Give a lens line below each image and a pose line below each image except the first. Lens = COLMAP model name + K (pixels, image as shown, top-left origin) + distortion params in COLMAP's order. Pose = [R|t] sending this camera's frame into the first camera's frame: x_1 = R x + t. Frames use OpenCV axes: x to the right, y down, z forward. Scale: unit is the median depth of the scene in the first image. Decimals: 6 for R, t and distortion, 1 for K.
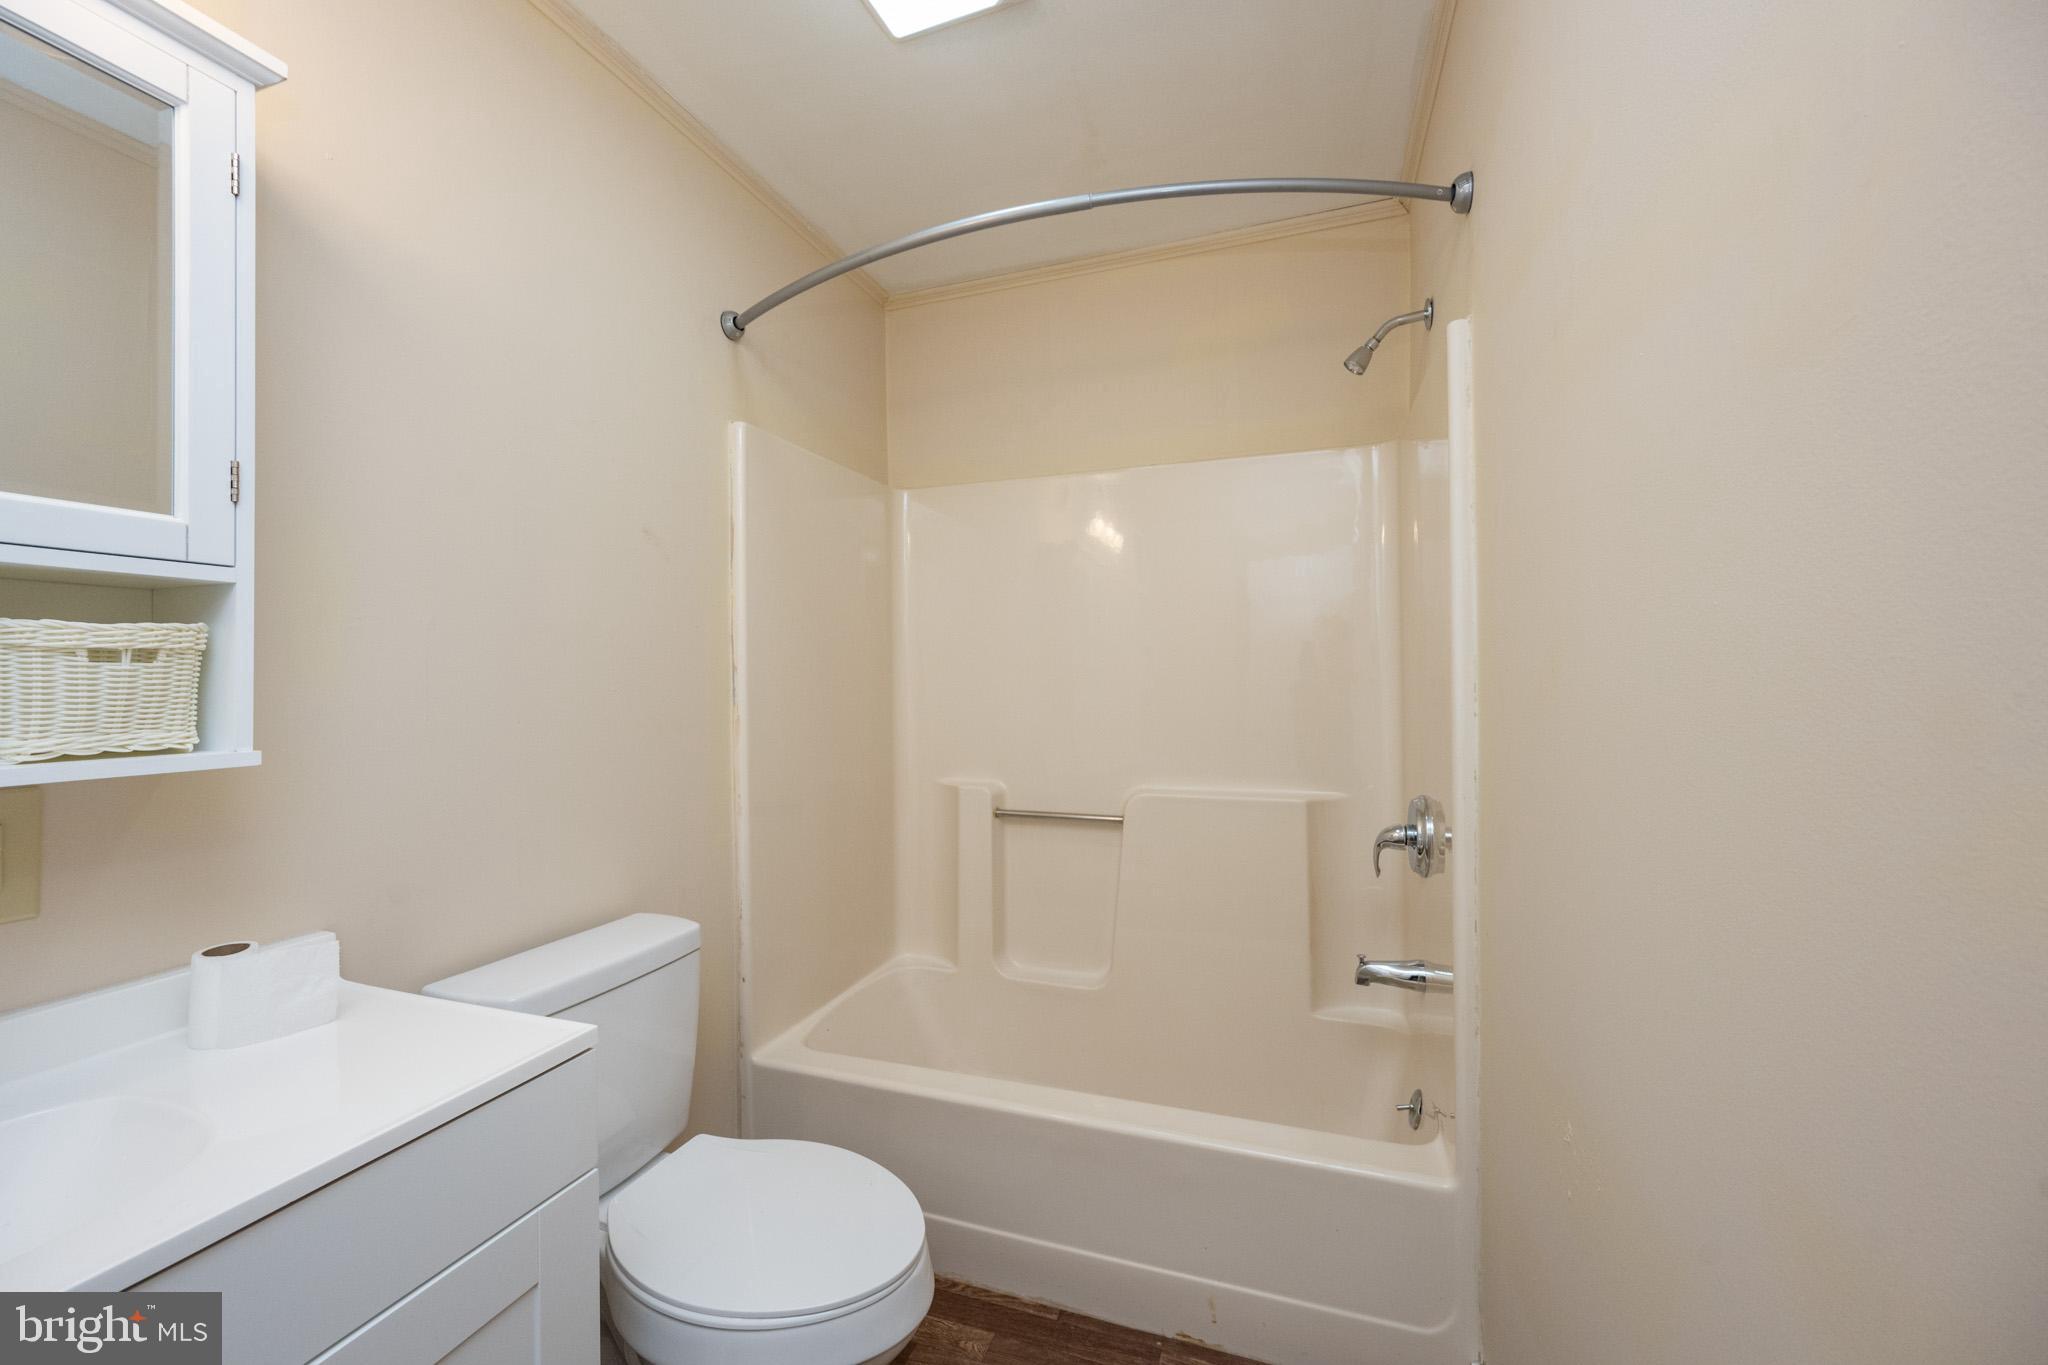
lens RADIAL K [[829.3, 0, 1021.5], [0, 829.3, 675.5], [0, 0, 1]] dist [-0.000180, -0.000124]
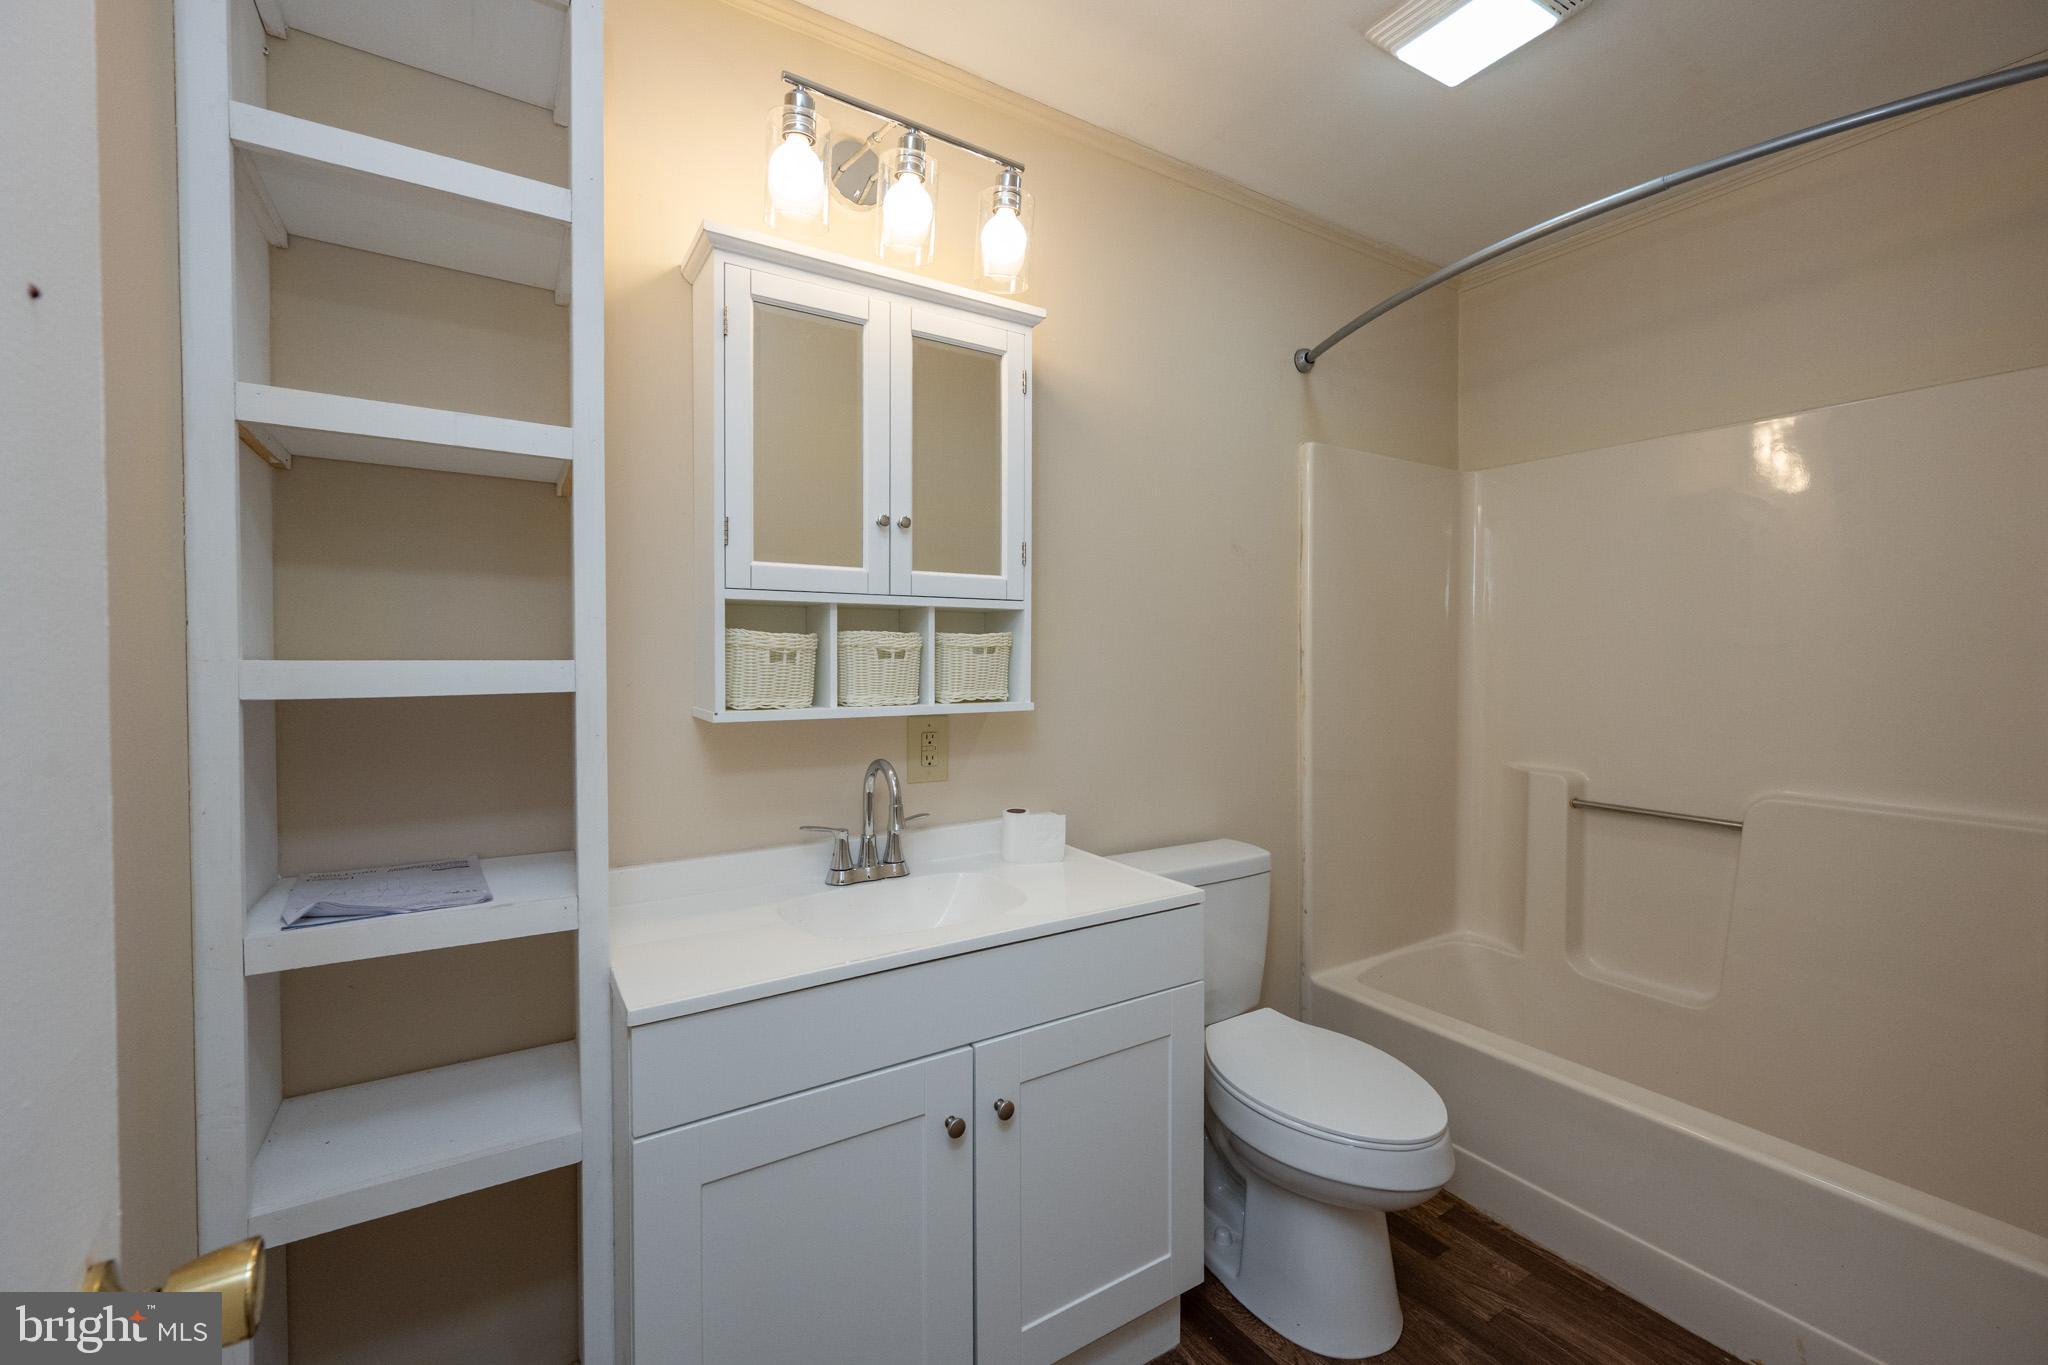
lens RADIAL K [[855.9, 0, 1020.4], [0, 855.9, 674.6], [0, 0, 1]] dist [-0.001705, -0.000175]
pose [[0.789337, 0.021805, -0.613573, 0.104609], [-0.004324, 0.999542, 0.029958, -0.013332], [0.613945, -0.020993, 0.789069, -0.255507]]
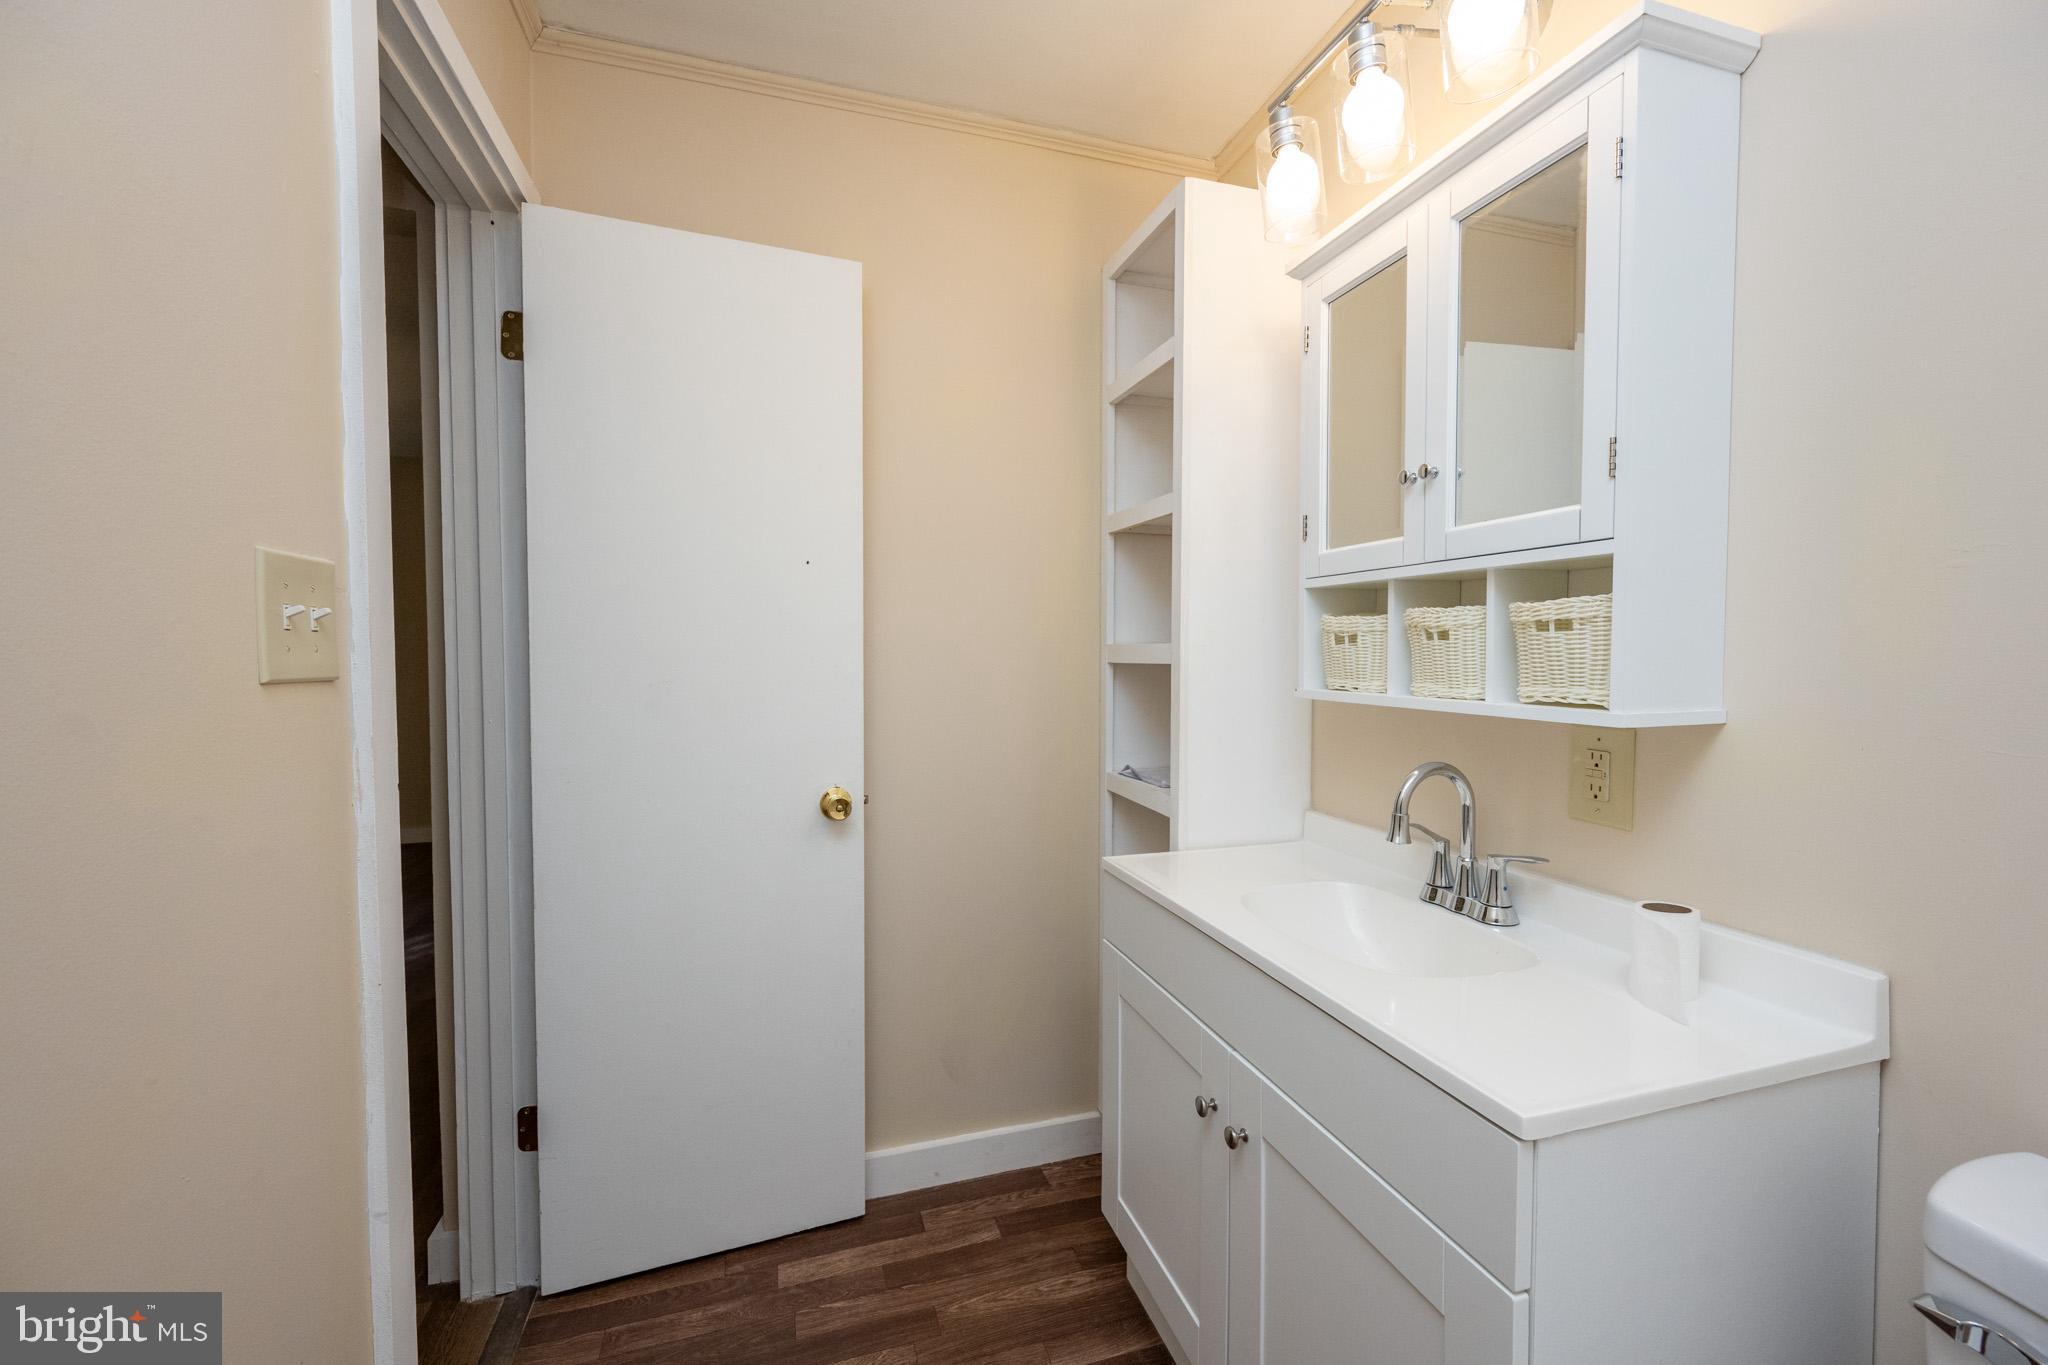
lens RADIAL K [[829.3, 0, 1021.5], [0, 829.3, 675.5], [0, 0, 1]] dist [-0.000180, -0.000124]
pose [[-0.806534, 0.030090, -0.590421, 0.151351], [0.012646, 0.999353, 0.033656, -0.000544], [0.591052, 0.019678, -0.806393, 0.735009]]
